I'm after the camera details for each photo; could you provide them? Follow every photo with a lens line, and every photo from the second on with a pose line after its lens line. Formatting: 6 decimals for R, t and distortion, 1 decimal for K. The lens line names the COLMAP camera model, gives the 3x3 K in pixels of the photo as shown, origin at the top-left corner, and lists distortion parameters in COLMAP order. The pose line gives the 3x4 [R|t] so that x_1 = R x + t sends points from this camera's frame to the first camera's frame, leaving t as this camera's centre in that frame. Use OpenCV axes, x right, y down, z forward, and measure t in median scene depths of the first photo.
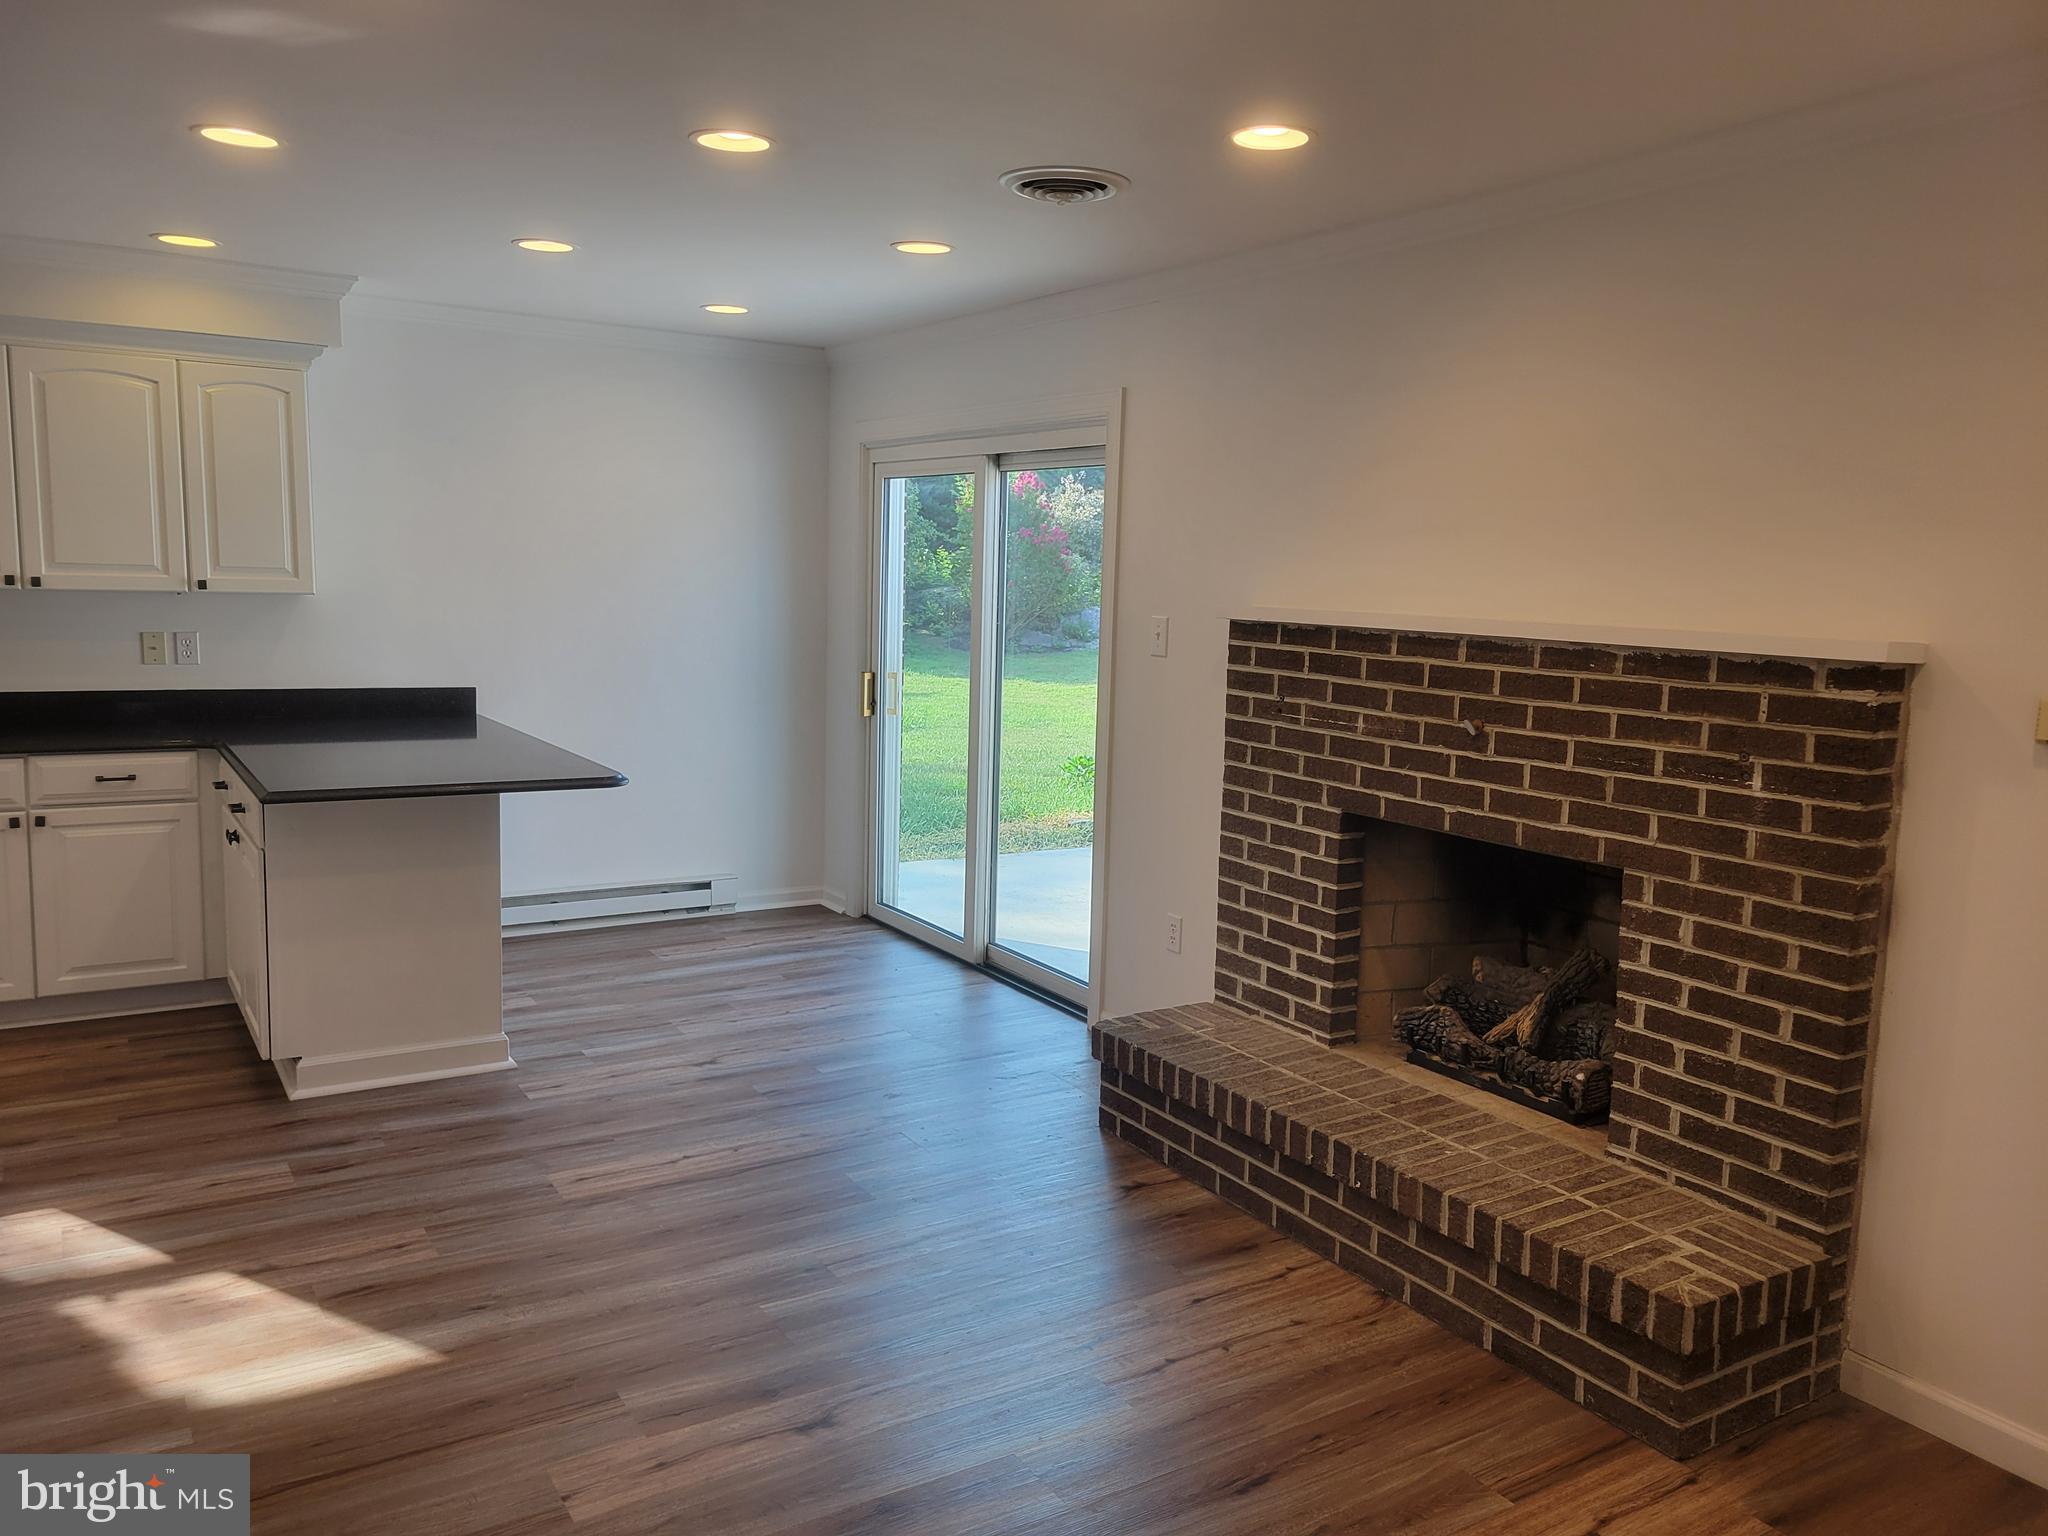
lens RADIAL K [[1533.9, 0, 1028.8], [0, 1533.9, 758.1], [0, 0, 1]] dist [0.028098, -0.000809]
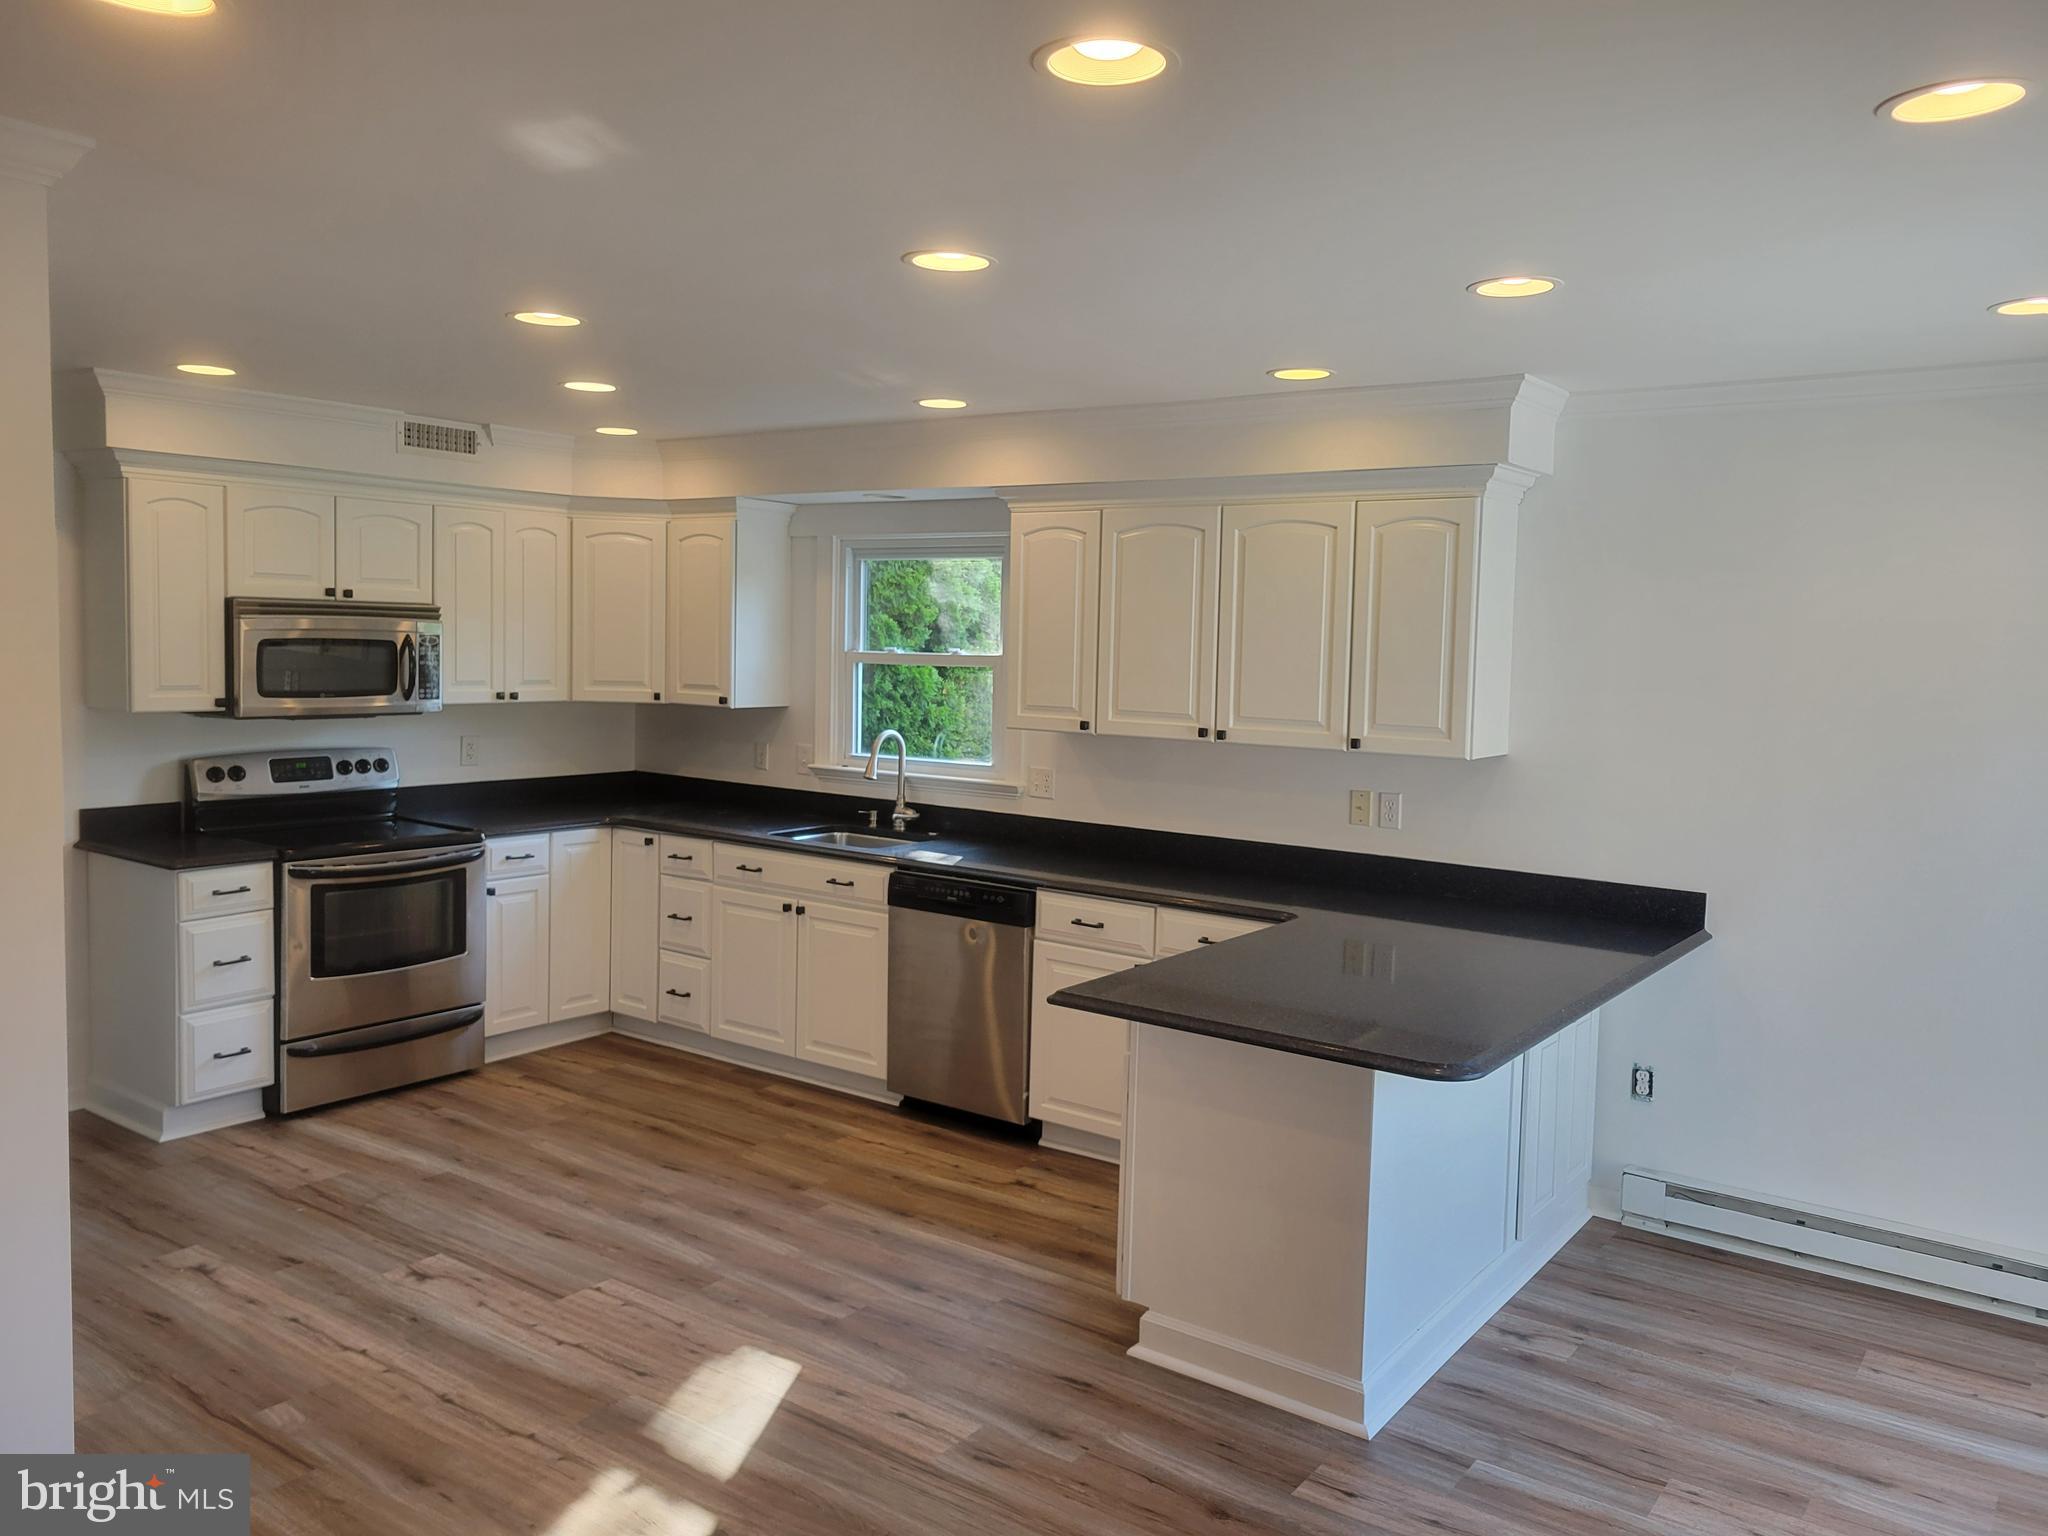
lens RADIAL K [[1533.9, 0, 1028.8], [0, 1533.9, 758.1], [0, 0, 1]] dist [0.028098, -0.000809]
pose [[0.387412, 0.056522, -0.920172, 0.227035], [-0.132151, 0.991216, 0.005247, -0.087247], [0.912386, 0.119569, 0.391479, 0.497325]]
